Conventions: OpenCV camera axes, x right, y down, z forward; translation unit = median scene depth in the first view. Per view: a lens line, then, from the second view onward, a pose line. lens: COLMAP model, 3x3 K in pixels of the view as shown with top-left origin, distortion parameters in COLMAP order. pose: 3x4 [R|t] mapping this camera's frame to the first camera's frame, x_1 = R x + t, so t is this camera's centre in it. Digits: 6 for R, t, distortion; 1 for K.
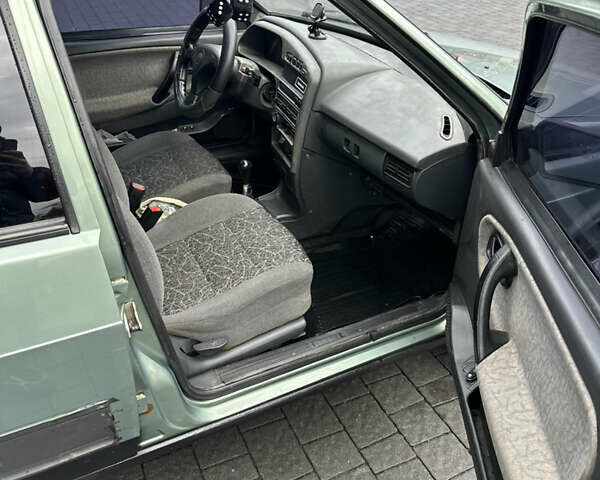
lens RADIAL K [[556.8, 0, 300.0], [0, 556.8, 240.0], [0, 0, 1]] dist [0.166374, -0.344391]
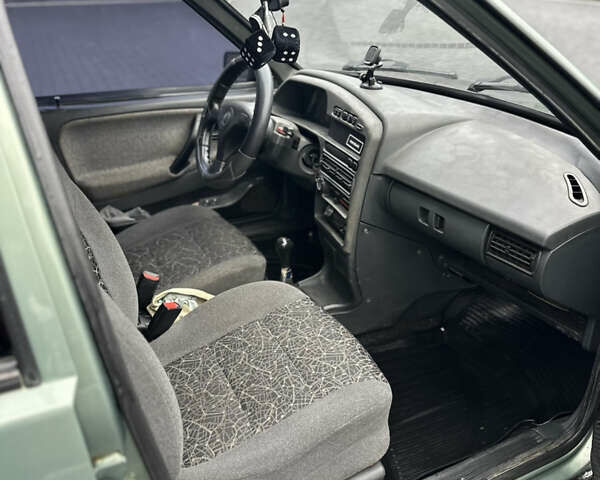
lens RADIAL K [[556.8, 0, 300.0], [0, 556.8, 240.0], [0, 0, 1]] dist [0.166374, -0.344391]
pose [[0.999364, -0.025770, -0.024646, -0.060660], [0.022512, 0.991980, -0.124373, -0.043881], [0.027653, 0.123739, 0.991929, 0.230997]]
